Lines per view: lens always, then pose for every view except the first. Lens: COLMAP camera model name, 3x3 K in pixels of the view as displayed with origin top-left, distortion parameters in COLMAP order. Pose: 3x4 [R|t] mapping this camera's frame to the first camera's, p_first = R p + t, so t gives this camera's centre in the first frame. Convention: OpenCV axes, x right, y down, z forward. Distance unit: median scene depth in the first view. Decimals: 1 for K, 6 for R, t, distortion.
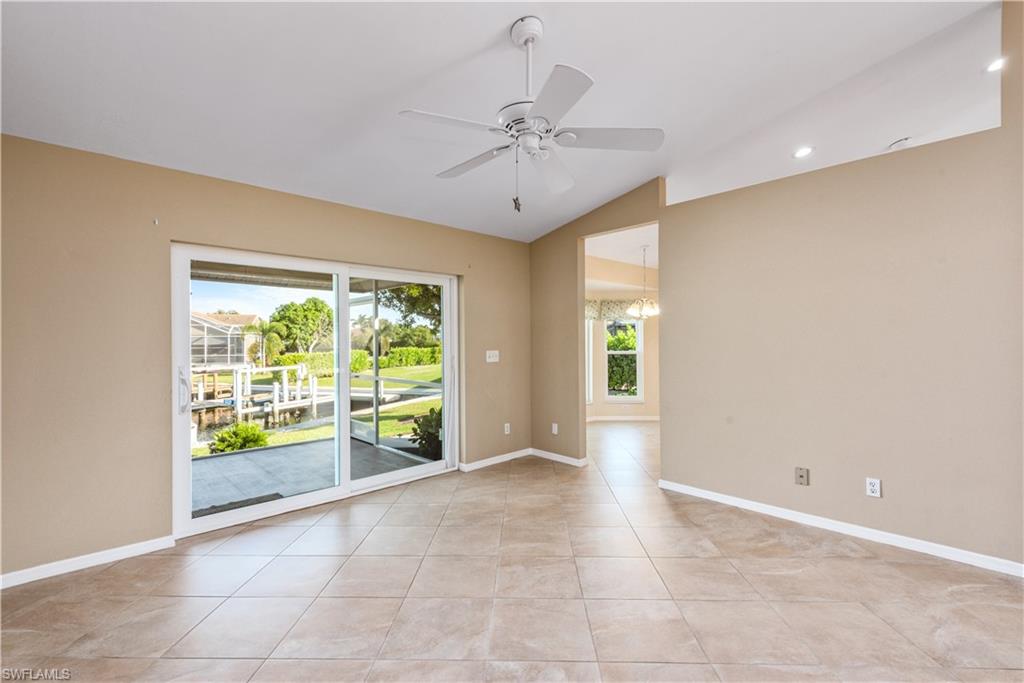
lens RADIAL K [[451.0, 0, 524.0], [0, 451.0, 341.4], [0, 0, 1]] dist [0.020252, -0.000061]
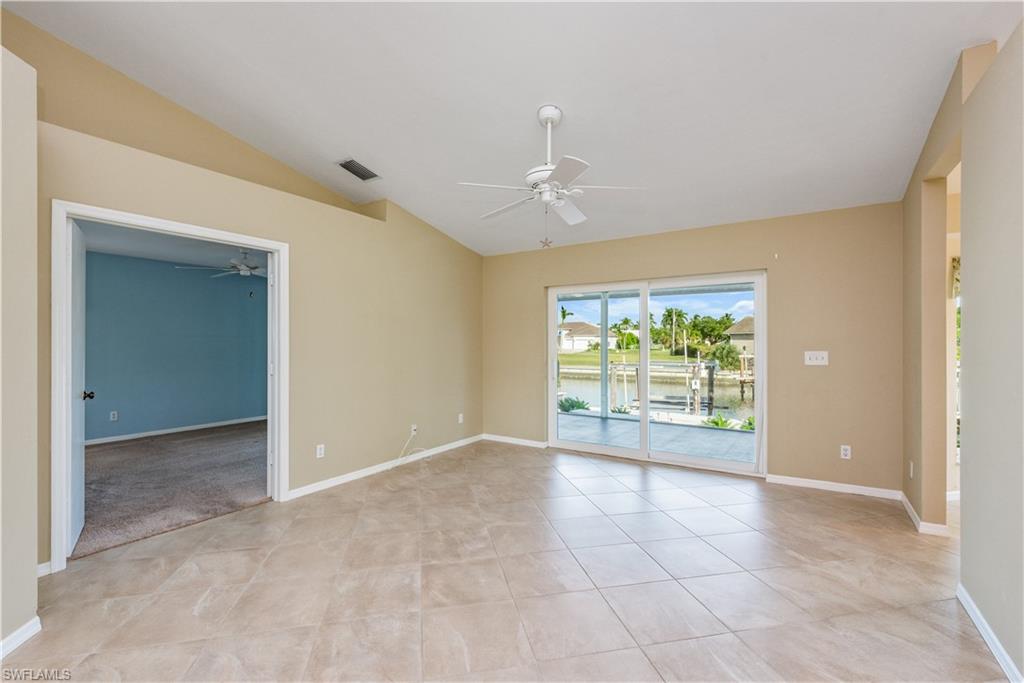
lens RADIAL K [[451.0, 0, 524.0], [0, 451.0, 341.4], [0, 0, 1]] dist [0.020252, -0.000061]
pose [[0.231536, 0.003008, -0.972822, 0.922042], [0.002214, 0.999991, 0.003619, -0.002896], [0.972824, -0.002992, 0.231528, 0.422931]]
